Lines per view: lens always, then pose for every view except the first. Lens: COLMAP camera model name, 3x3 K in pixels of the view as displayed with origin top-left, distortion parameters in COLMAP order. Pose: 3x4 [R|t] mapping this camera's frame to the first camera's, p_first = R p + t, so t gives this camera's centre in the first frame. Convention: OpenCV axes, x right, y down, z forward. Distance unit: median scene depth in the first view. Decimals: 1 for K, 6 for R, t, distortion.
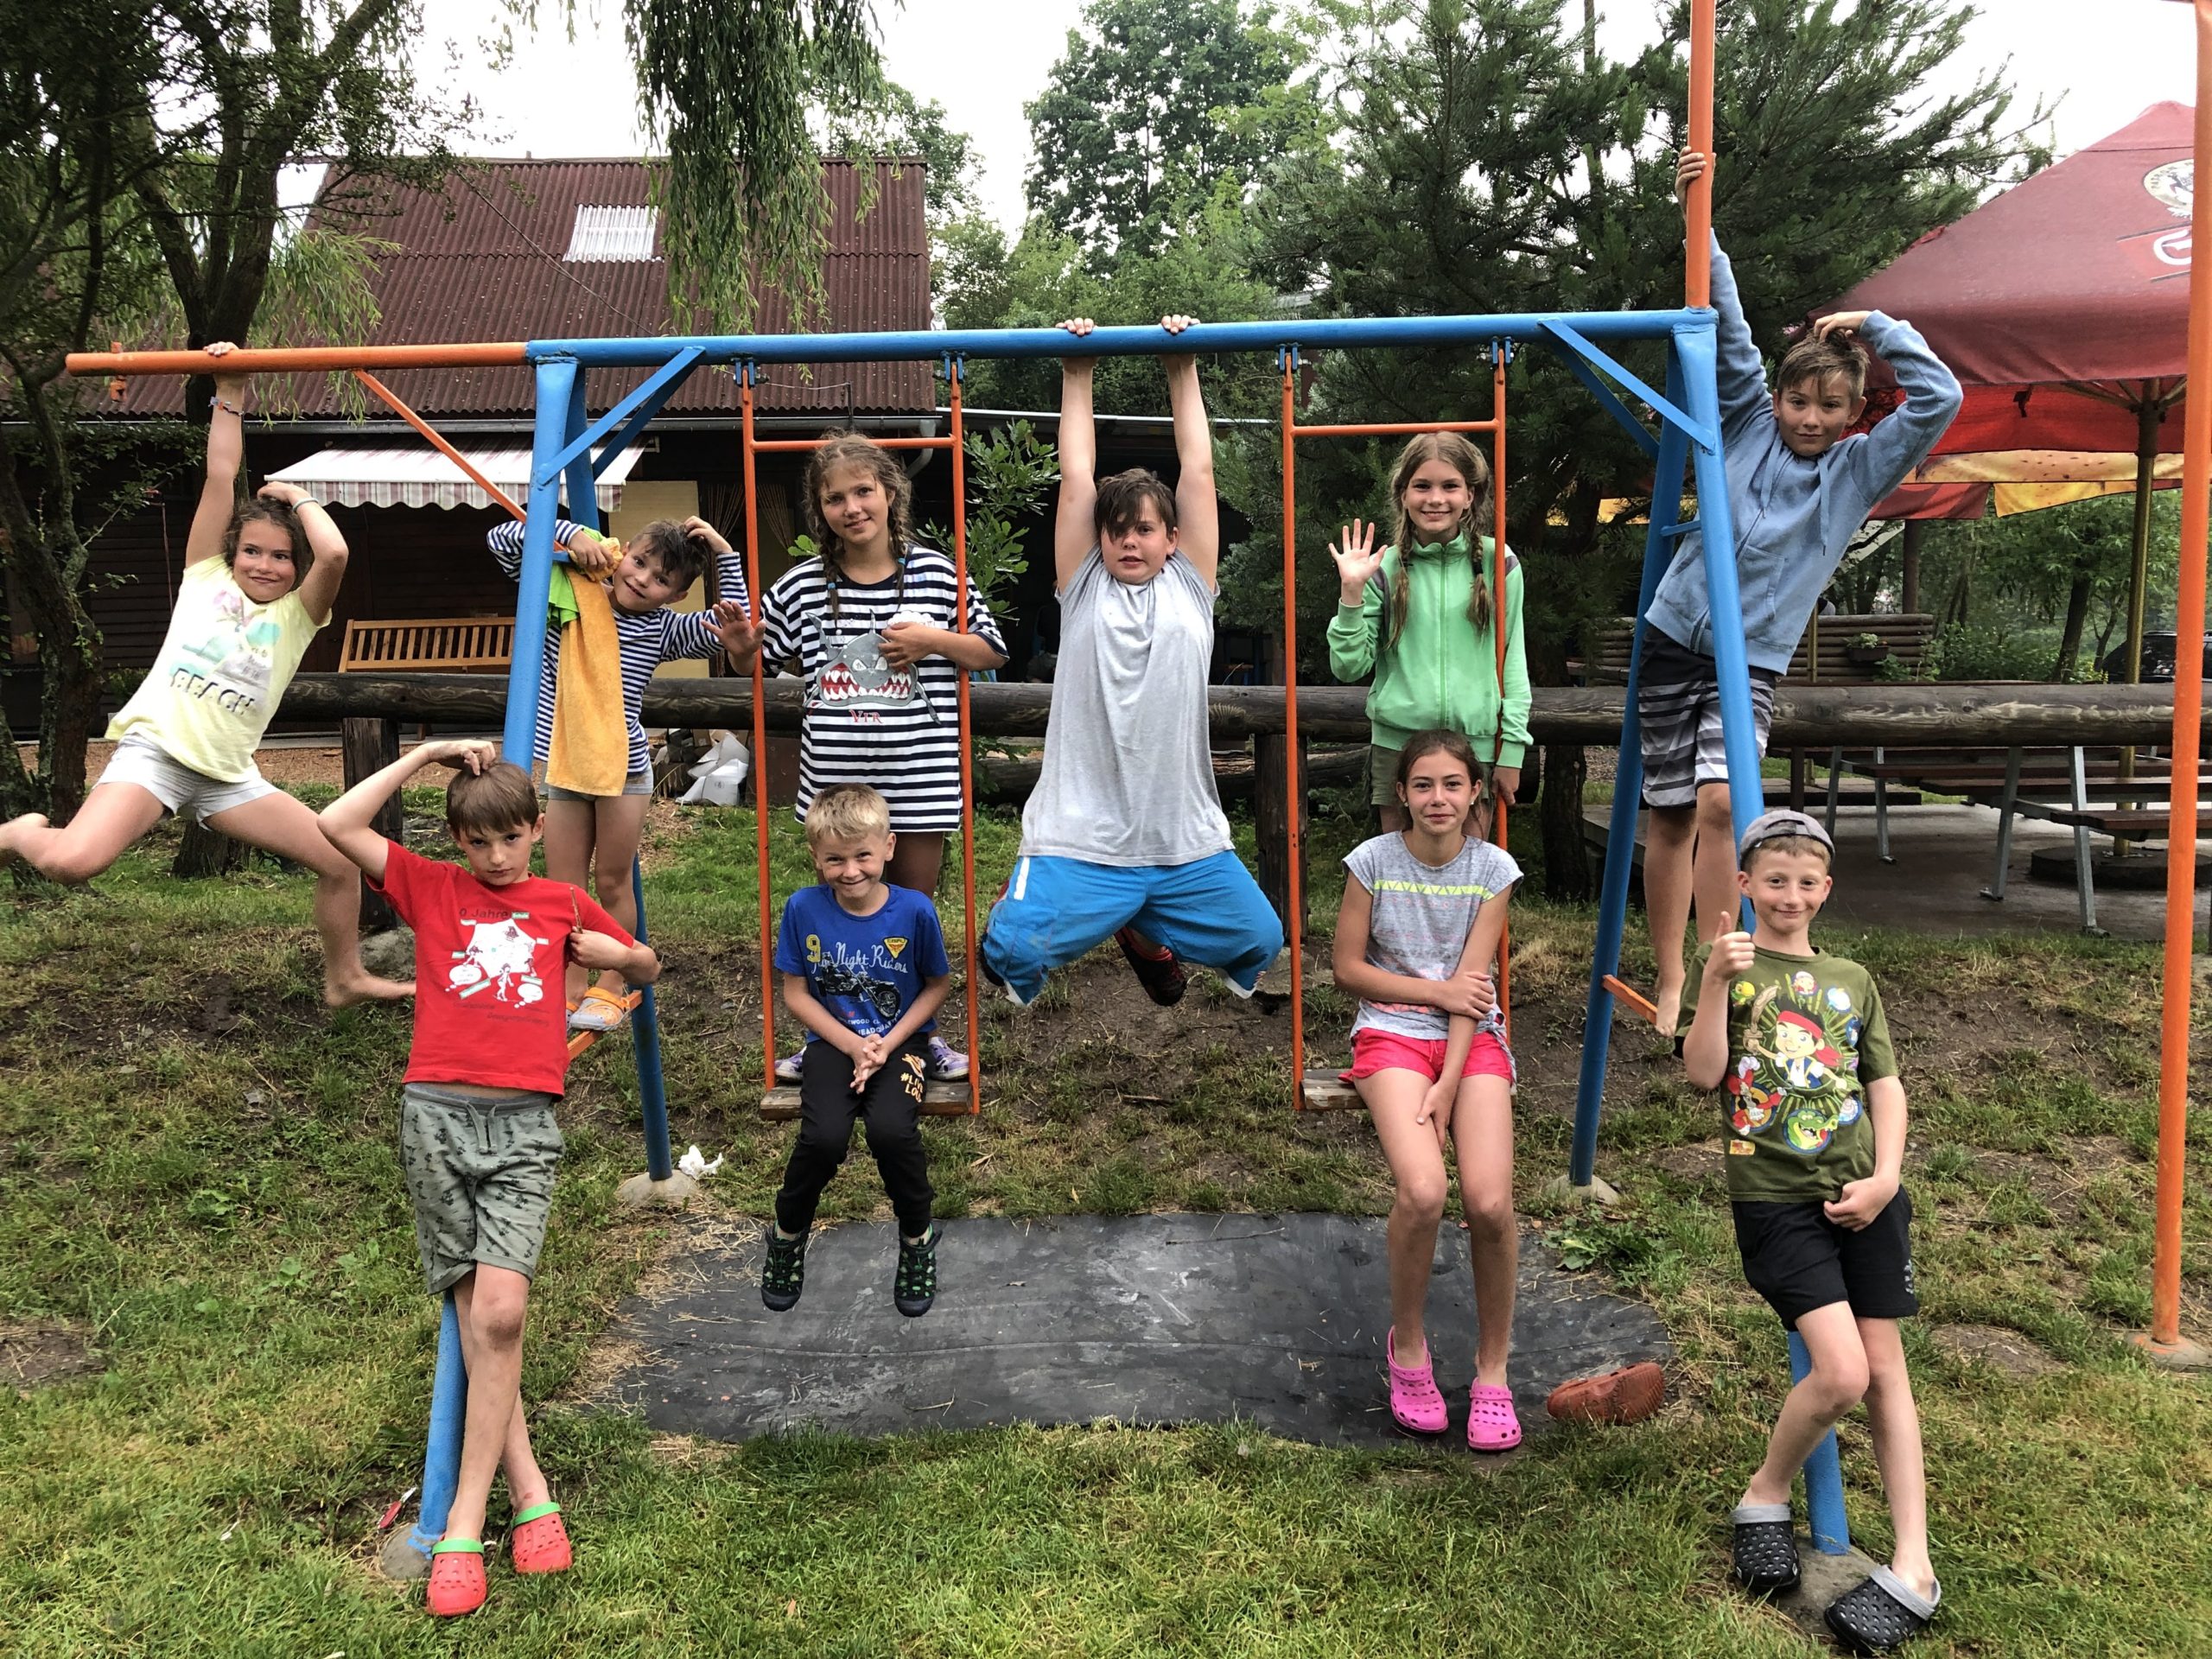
lens RADIAL K [[1844.4, 0, 1080.2], [0, 1844.4, 829.2], [0, 0, 1]] dist [-0.005122, 0.046785]
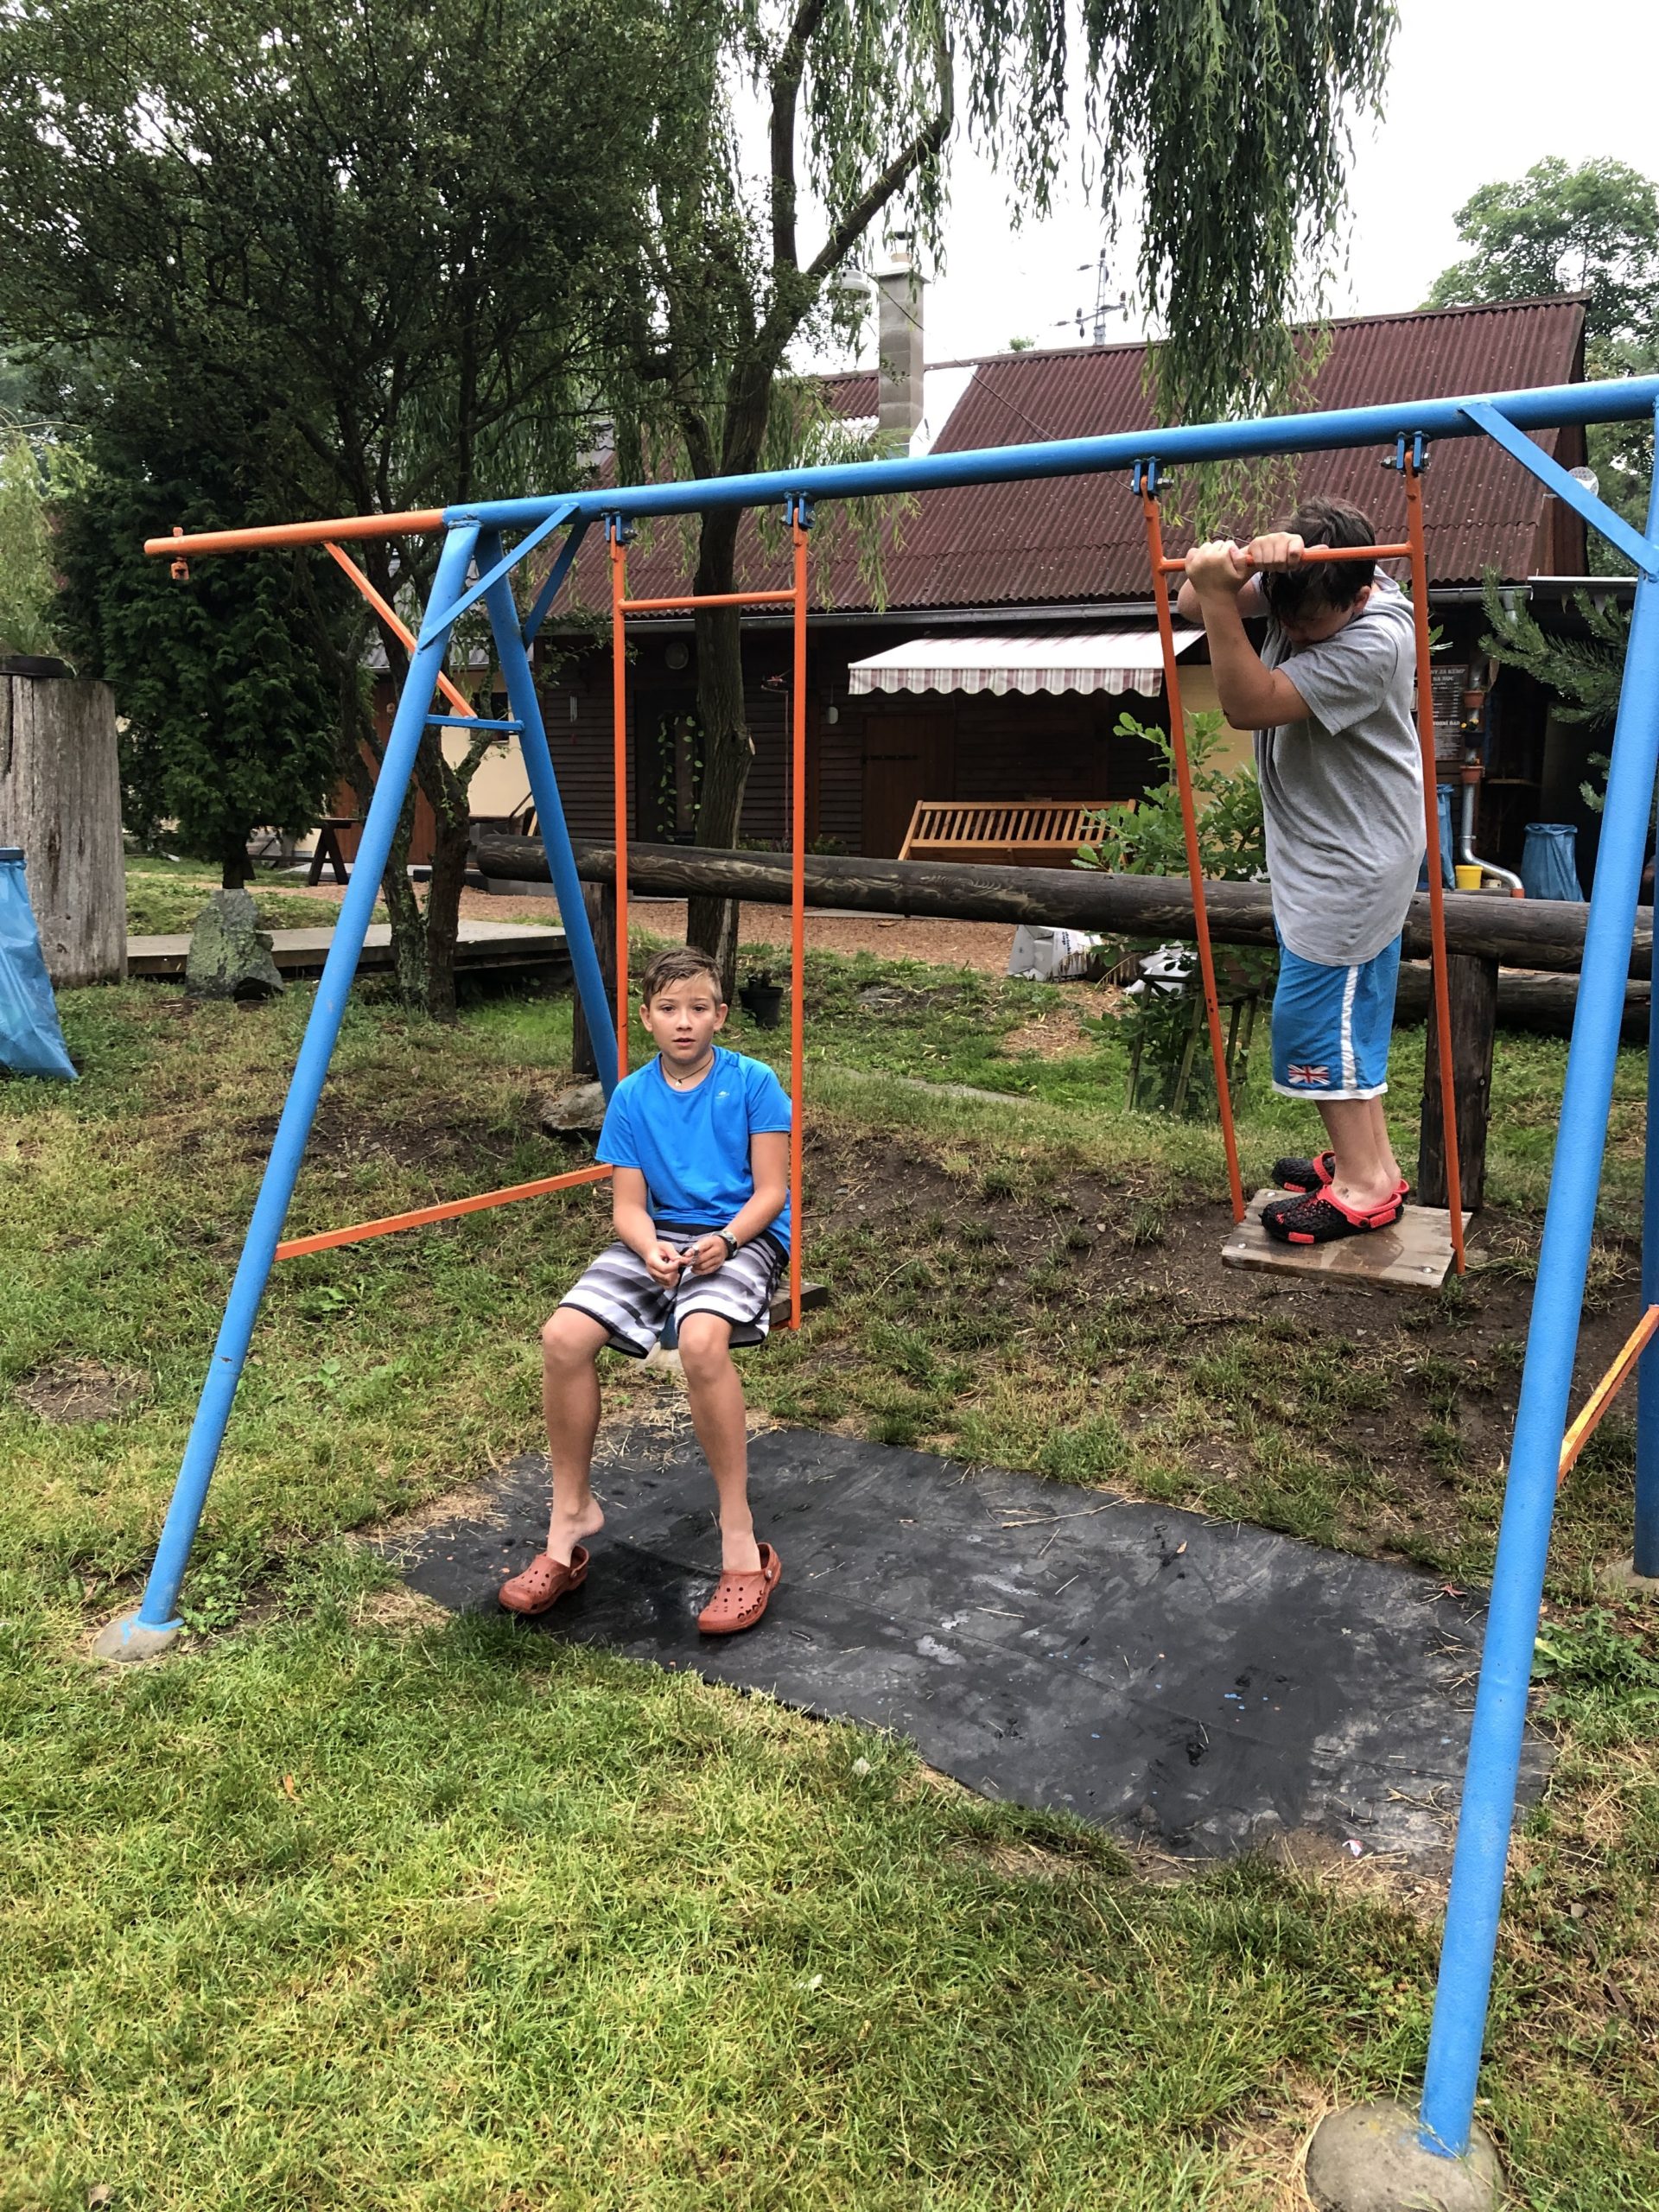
lens RADIAL K [[1844.4, 0, 829.5], [0, 1844.4, 1106.0], [0, 0, 1]] dist [-0.005122, 0.046785]
pose [[0.862101, 0.105124, -0.495713, 0.110078], [-0.082974, 0.994326, 0.066561, -0.005735], [0.499898, -0.016251, 0.865932, 0.056472]]
